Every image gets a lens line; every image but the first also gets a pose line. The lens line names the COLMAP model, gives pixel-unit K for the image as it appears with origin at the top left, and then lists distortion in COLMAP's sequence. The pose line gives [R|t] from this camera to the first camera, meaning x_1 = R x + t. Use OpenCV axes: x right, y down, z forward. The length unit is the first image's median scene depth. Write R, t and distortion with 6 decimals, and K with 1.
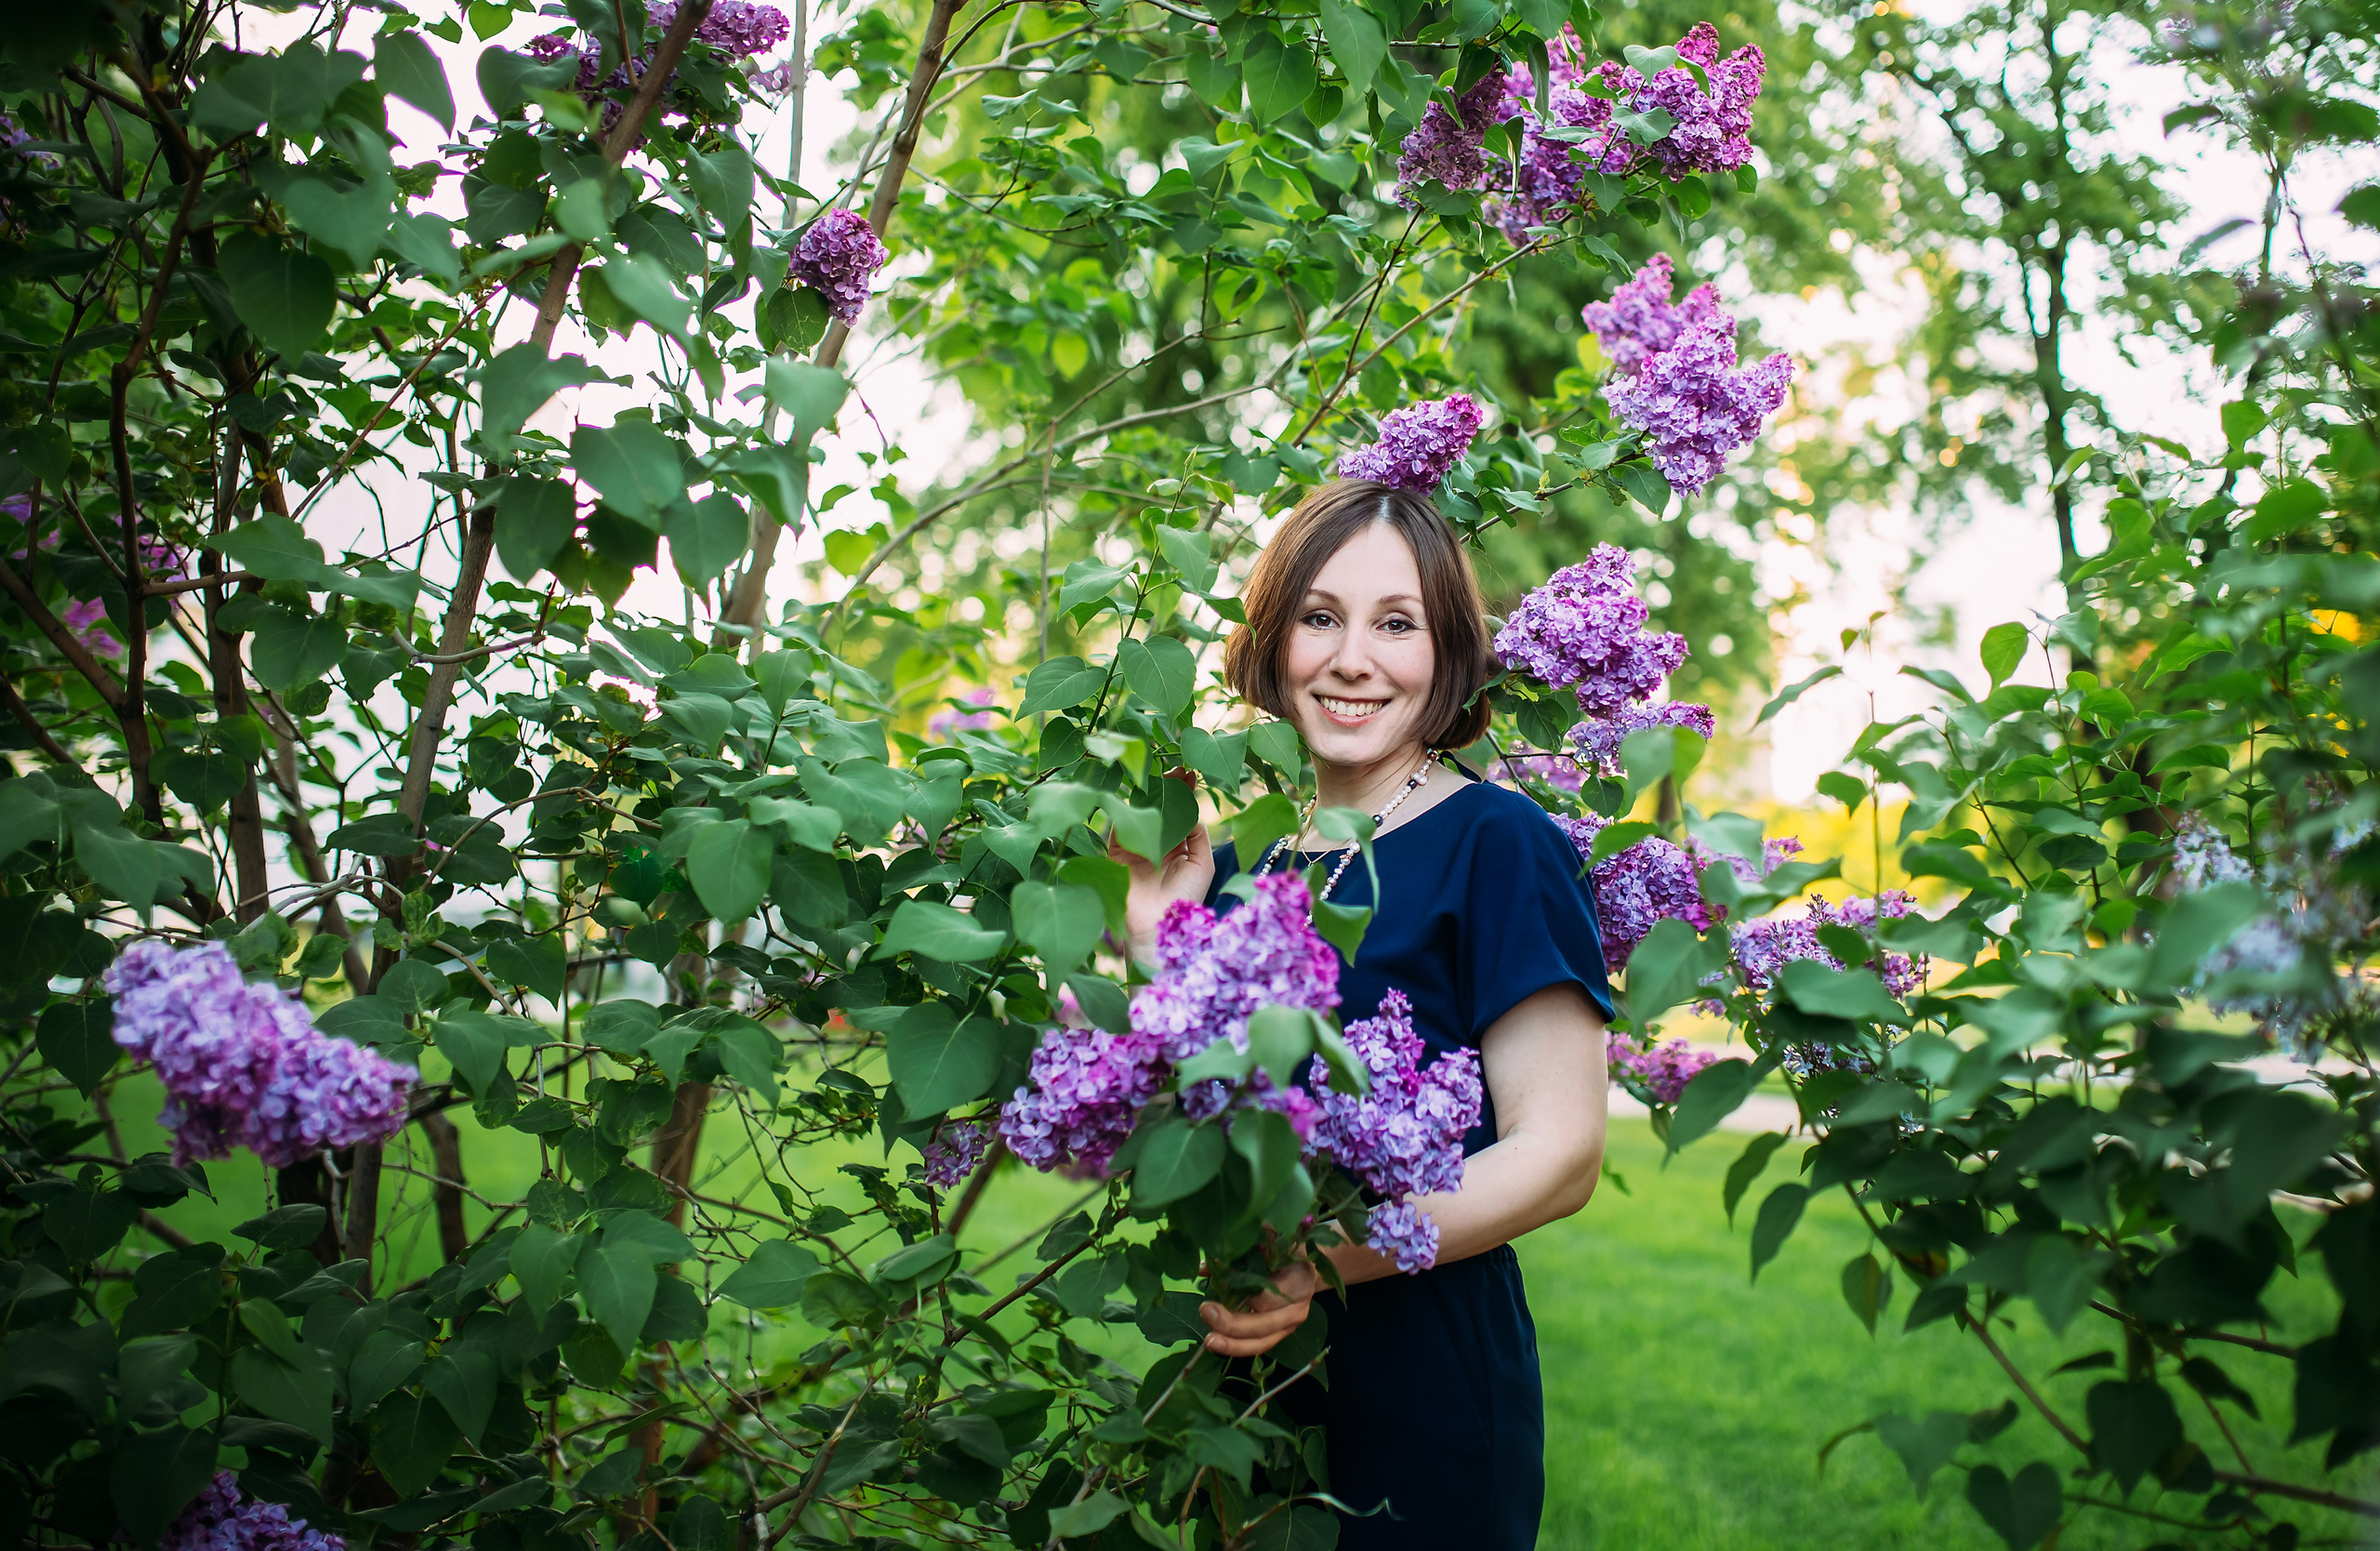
lens RADIAL K [[2510.4, 0, 1181.5], [0, 2510.4, 793.4], [0, 0, 1]] dist [-0.051035, 0.000000]
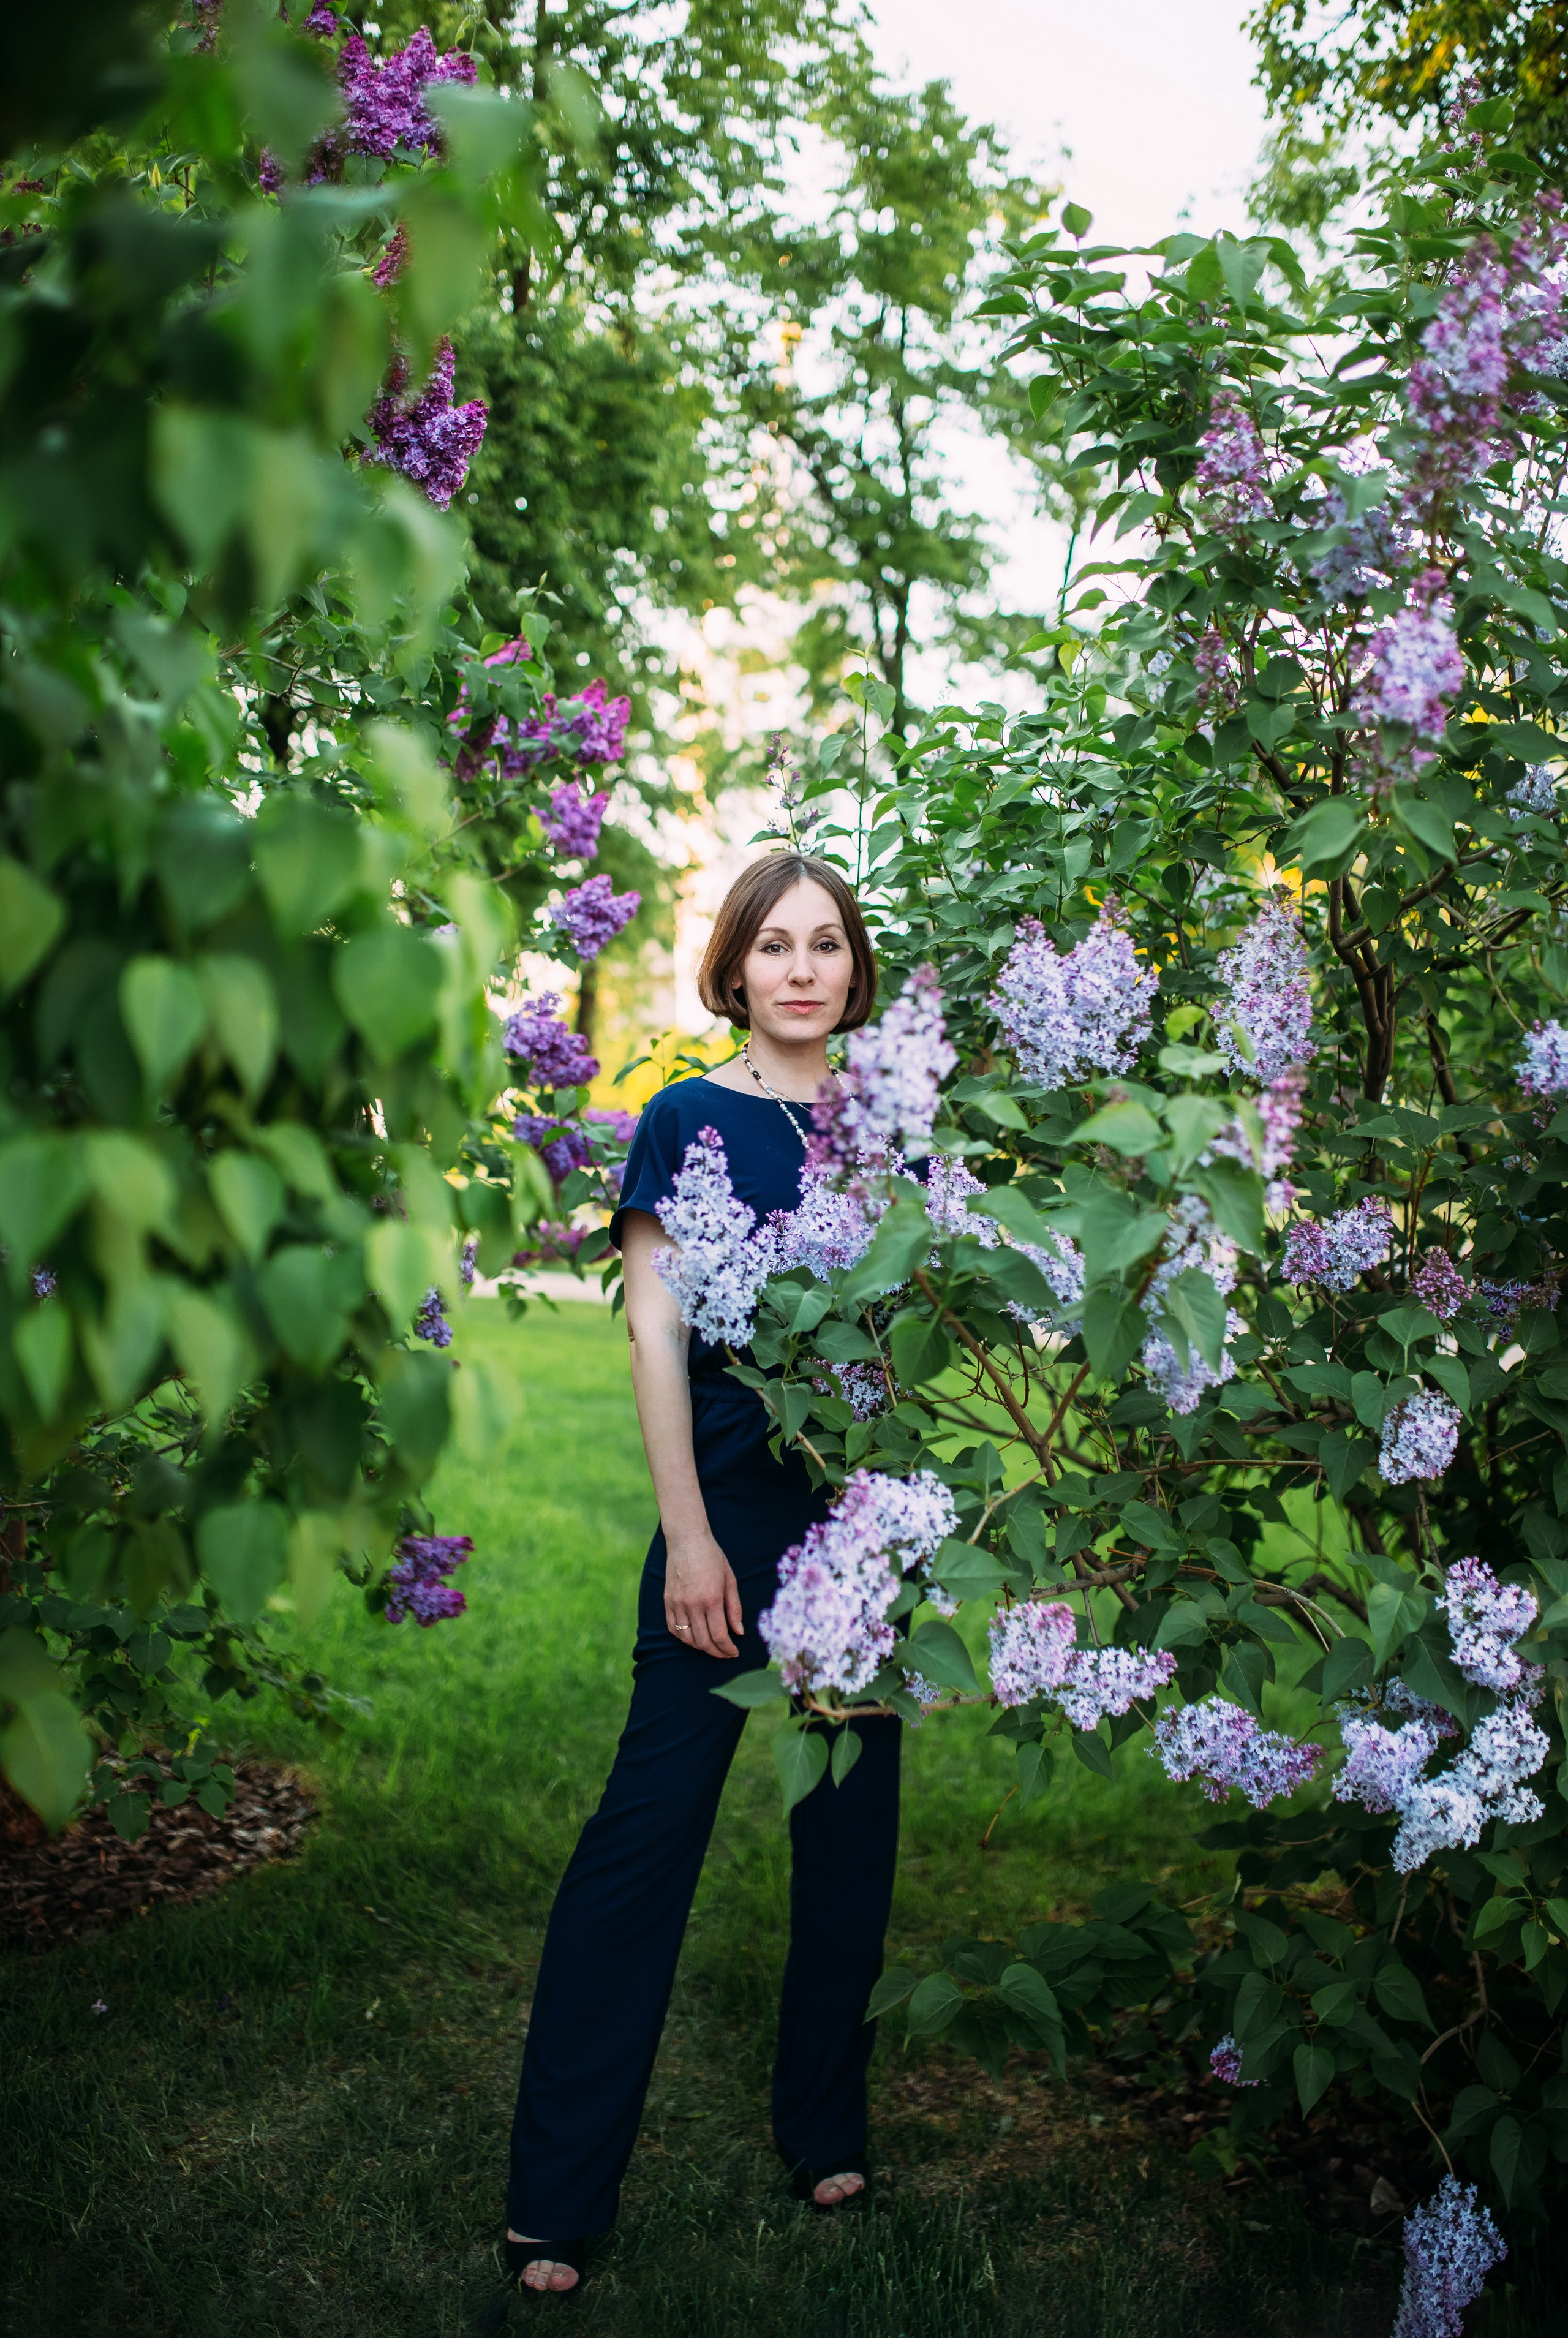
lens RADIAL K [[2461.1, 0, 785.7], [0, 2461.1, 1169.3], [0, 0, 1]] dist [-0.041584, 0.000000]
pose [[0.962942, -0.011834, 0.269449, -0.029176], [-0.005610, 0.997942, 0.063880, -0.012958], [-0.269651, -0.063024, 0.960894, -0.155214]]
